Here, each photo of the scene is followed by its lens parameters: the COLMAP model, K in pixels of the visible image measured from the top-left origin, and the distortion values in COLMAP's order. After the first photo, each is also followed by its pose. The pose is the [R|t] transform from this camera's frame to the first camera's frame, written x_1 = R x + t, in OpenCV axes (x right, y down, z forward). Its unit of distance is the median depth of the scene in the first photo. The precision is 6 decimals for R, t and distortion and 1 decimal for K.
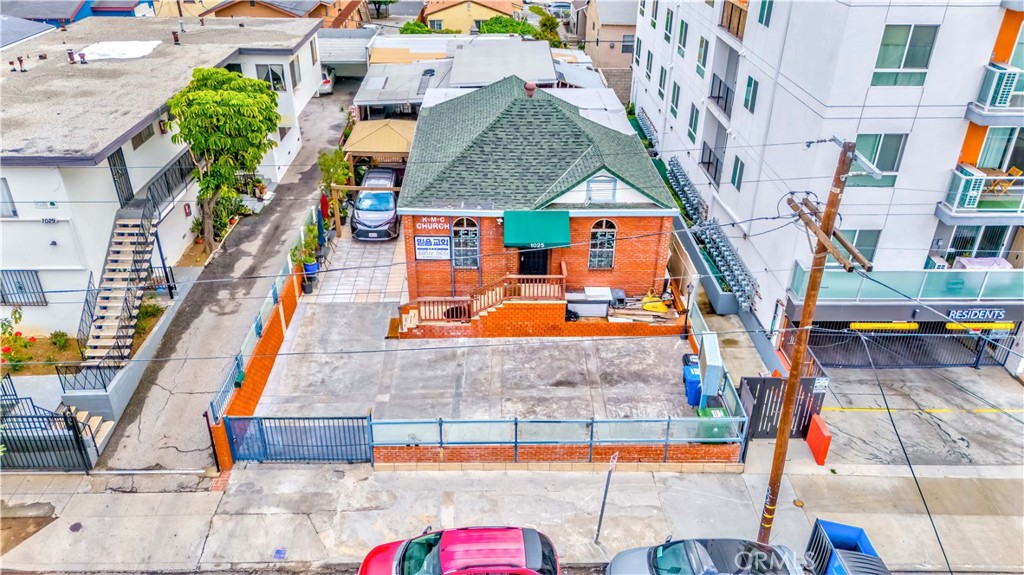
lens RADIAL K [[776.7, 0, 512.0], [0, 776.7, 287.5], [0, 0, 1]] dist [0.078192, -0.076851]
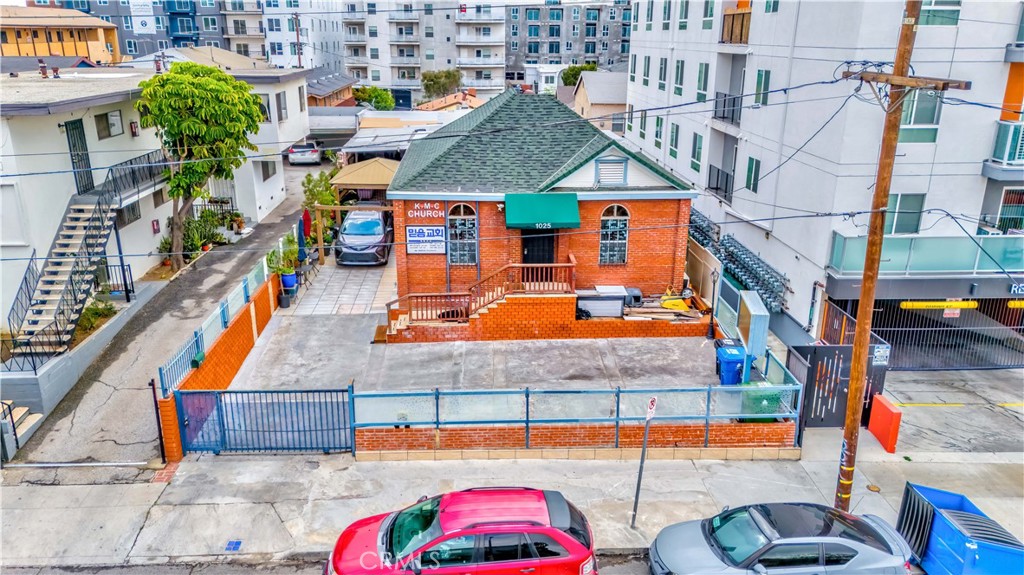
lens RADIAL K [[776.7, 0, 512.0], [0, 776.7, 287.5], [0, 0, 1]] dist [0.078192, -0.076851]
pose [[0.999715, -0.013508, 0.019683, -0.022499], [0.017077, 0.980805, -0.194243, 0.191626], [-0.016682, 0.194524, 0.980756, 0.136261]]
